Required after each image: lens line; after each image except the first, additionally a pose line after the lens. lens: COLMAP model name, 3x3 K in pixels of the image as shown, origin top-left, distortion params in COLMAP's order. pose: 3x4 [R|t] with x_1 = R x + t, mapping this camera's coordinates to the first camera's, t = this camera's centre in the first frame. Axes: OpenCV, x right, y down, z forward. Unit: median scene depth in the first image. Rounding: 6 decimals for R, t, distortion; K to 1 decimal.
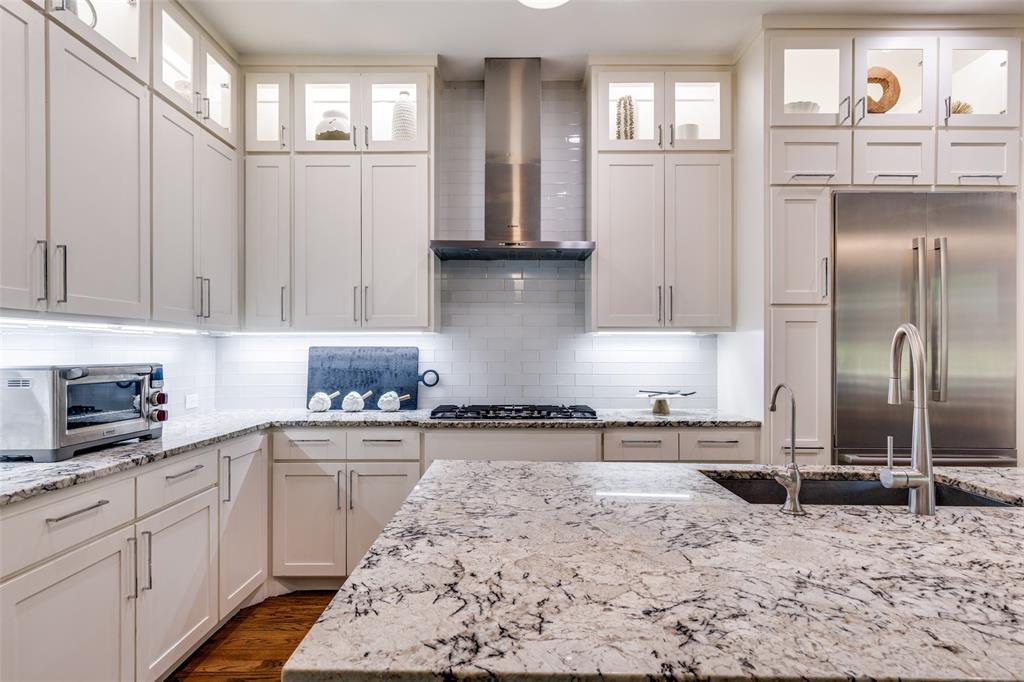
lens RADIAL K [[554.4, 0, 515.3], [0, 554.4, 349.2], [0, 0, 1]] dist [0.011382, -0.002213]
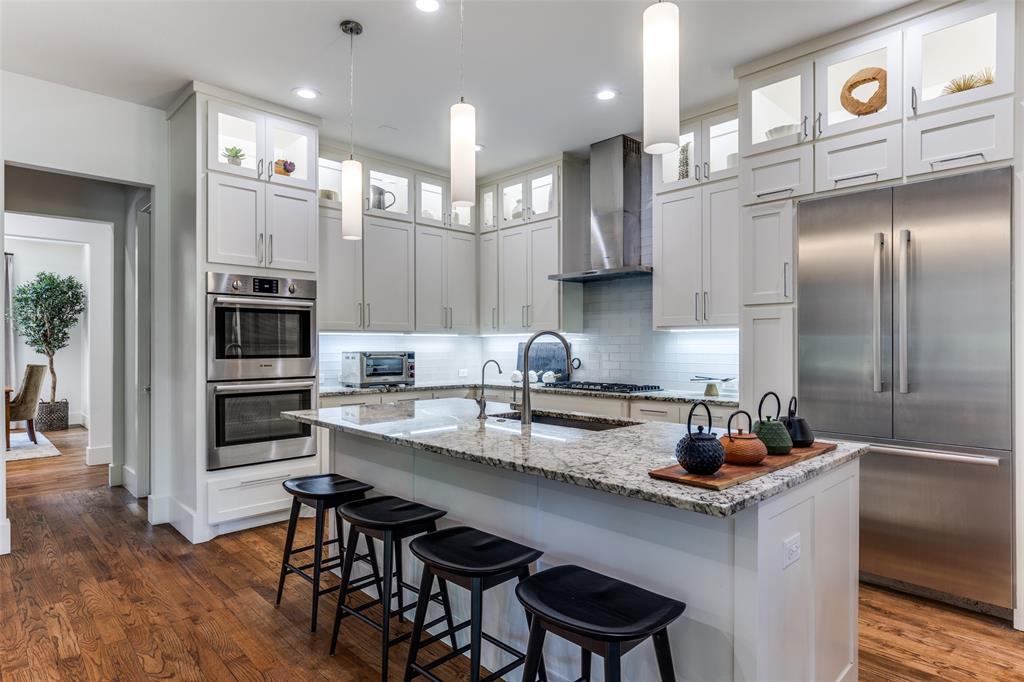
lens RADIAL K [[554.4, 0, 514.1], [0, 554.4, 341.8], [0, 0, 1]] dist [0.011382, -0.002213]
pose [[0.707302, -0.008750, -0.706857, 0.945817], [0.005741, 0.999962, -0.006633, 0.004181], [0.706888, 0.000633, 0.707325, -0.200249]]
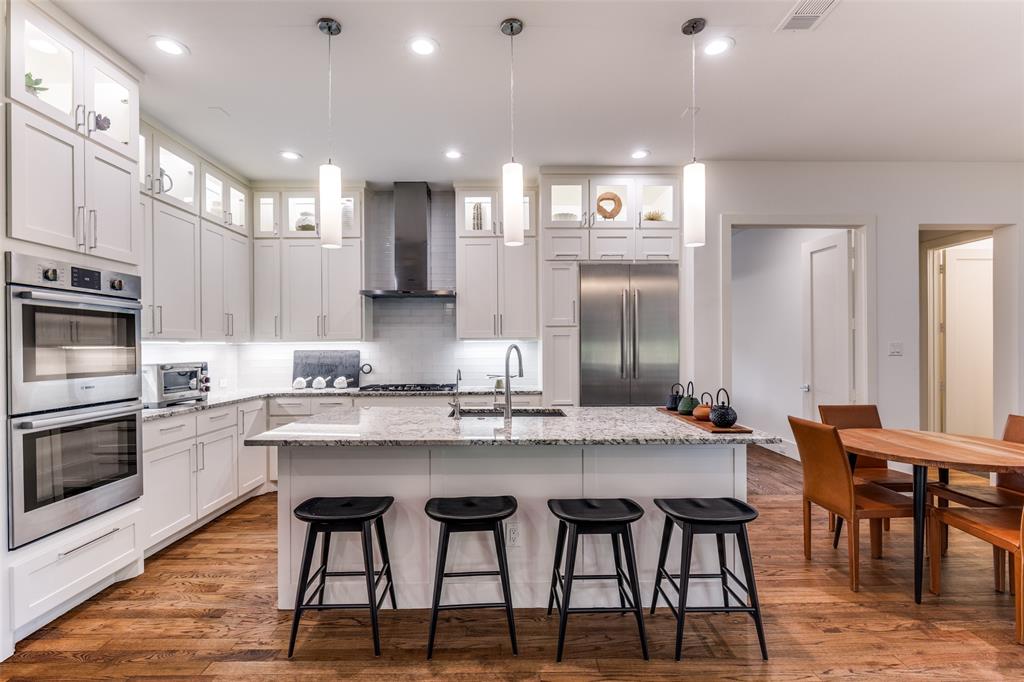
lens RADIAL K [[469.8, 0, 507.3], [0, 469.8, 344.1], [0, 0, 1]] dist [0.004301, -0.001000]
pose [[0.999870, -0.008009, 0.014029, 0.308390], [0.008022, 0.999967, -0.000845, -0.021157], [-0.014022, 0.000957, 0.999901, -0.520036]]
